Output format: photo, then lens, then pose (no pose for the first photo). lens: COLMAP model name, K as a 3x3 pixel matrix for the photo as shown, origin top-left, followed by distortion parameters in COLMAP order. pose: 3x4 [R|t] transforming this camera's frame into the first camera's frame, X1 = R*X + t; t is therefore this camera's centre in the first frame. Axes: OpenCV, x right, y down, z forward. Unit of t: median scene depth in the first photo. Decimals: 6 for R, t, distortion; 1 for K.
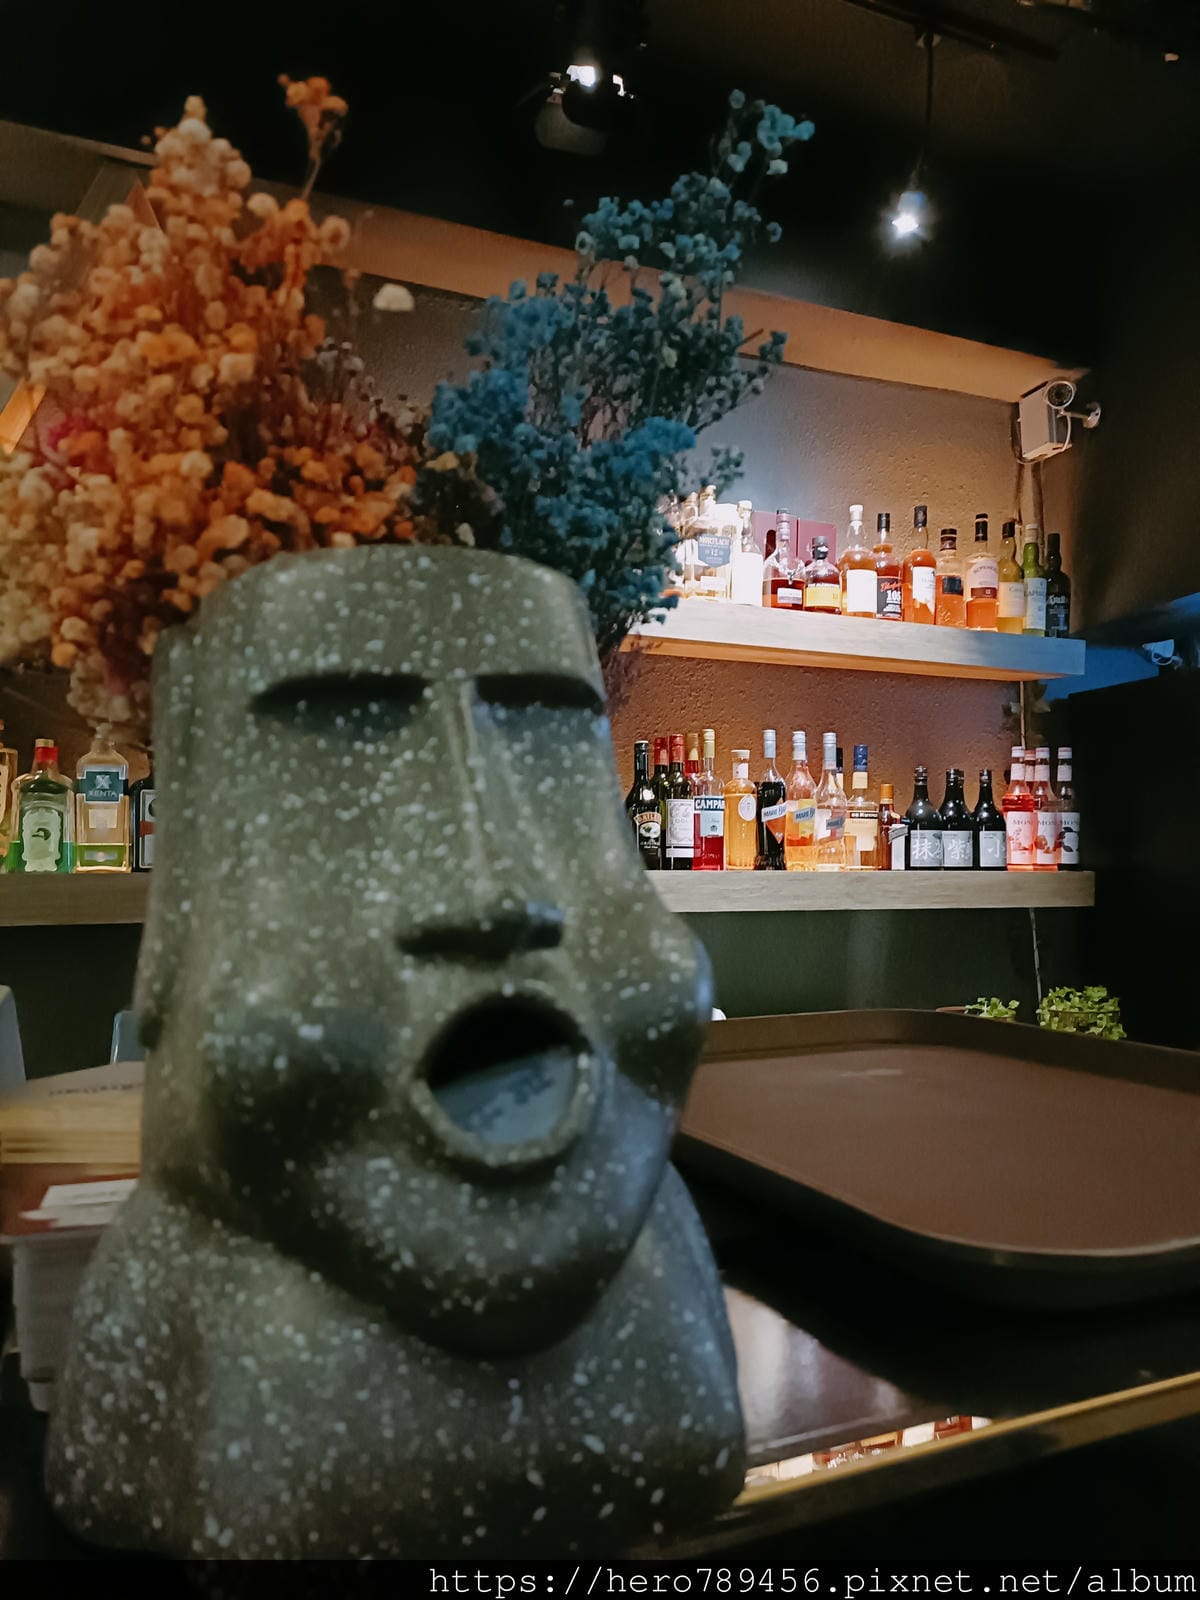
lens RADIAL K [[1194.5, 0, 600.0], [0, 1194.5, 800.0], [0, 0, 1]] dist [0.057399, -0.061379]
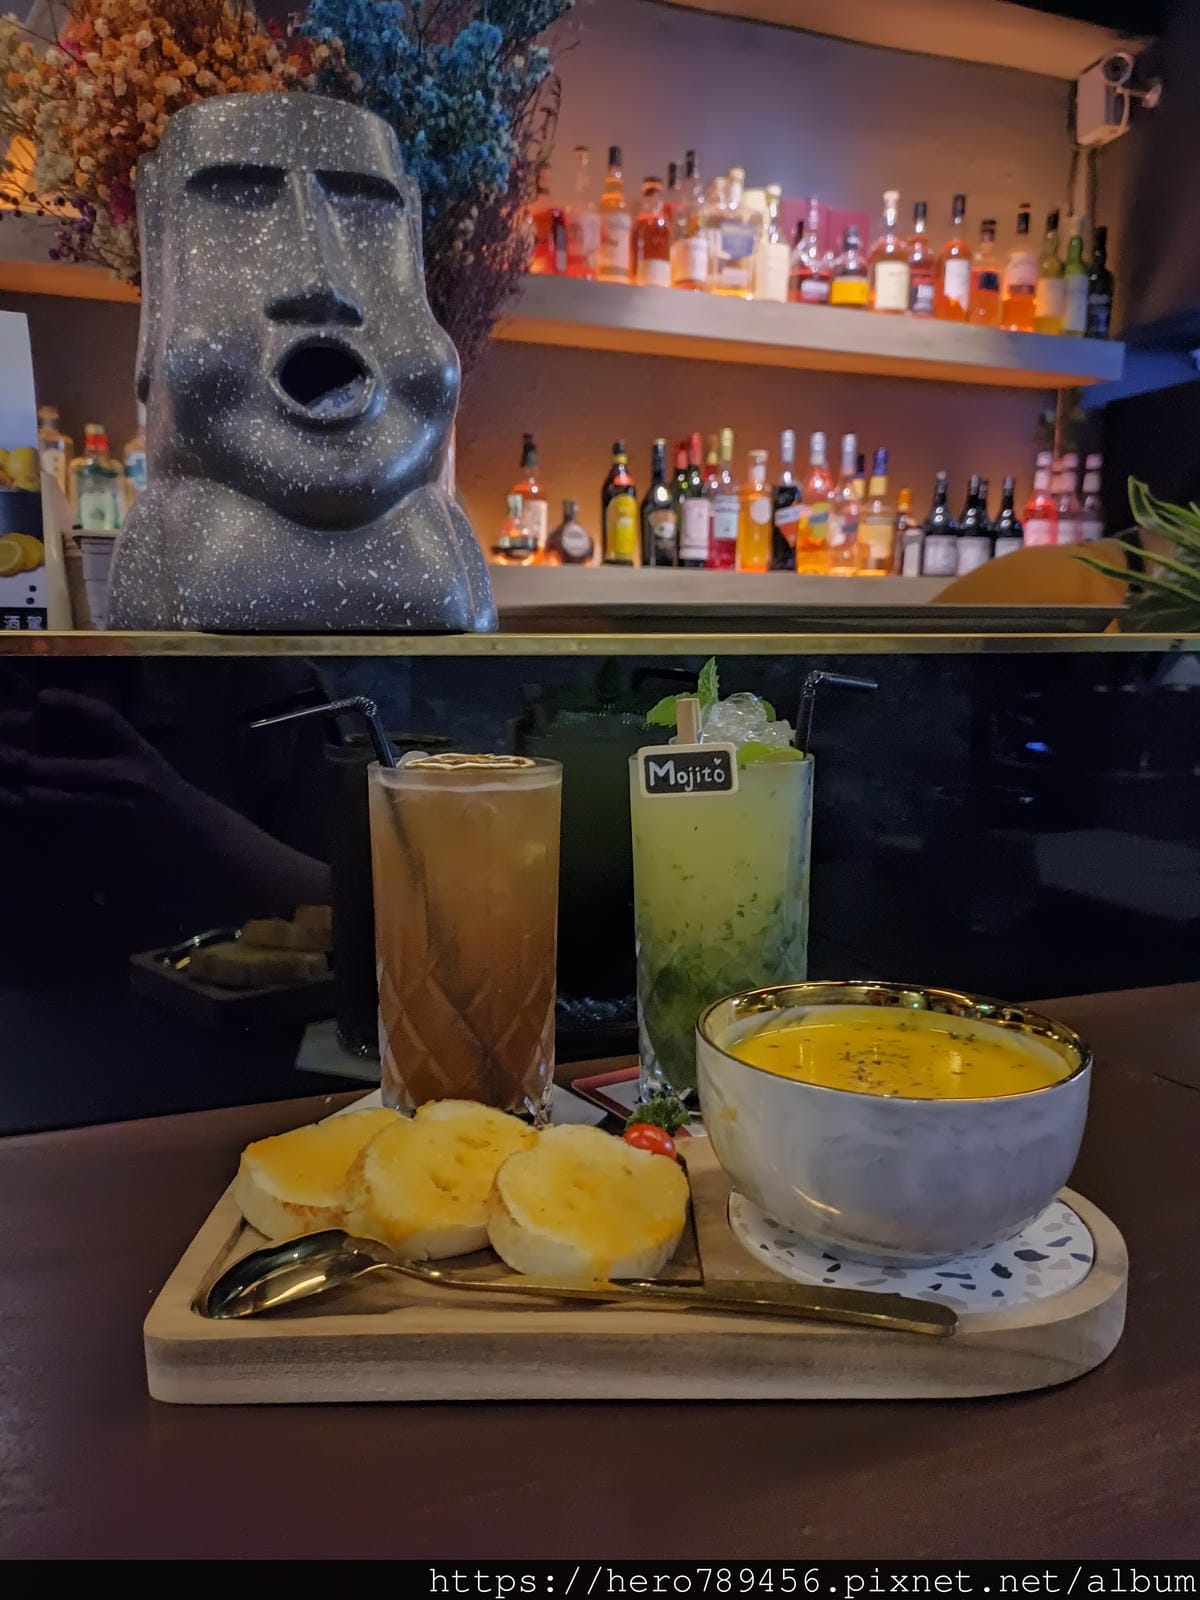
lens RADIAL K [[1231.0, 0, 600.0], [0, 1231.0, 800.0], [0, 0, 1]] dist [0.053387, -0.074052]
pose [[0.998507, 0.018724, -0.051317, 0.043779], [-0.008402, 0.980886, 0.194402, 0.045881], [0.053976, -0.193681, 0.979579, -0.094800]]
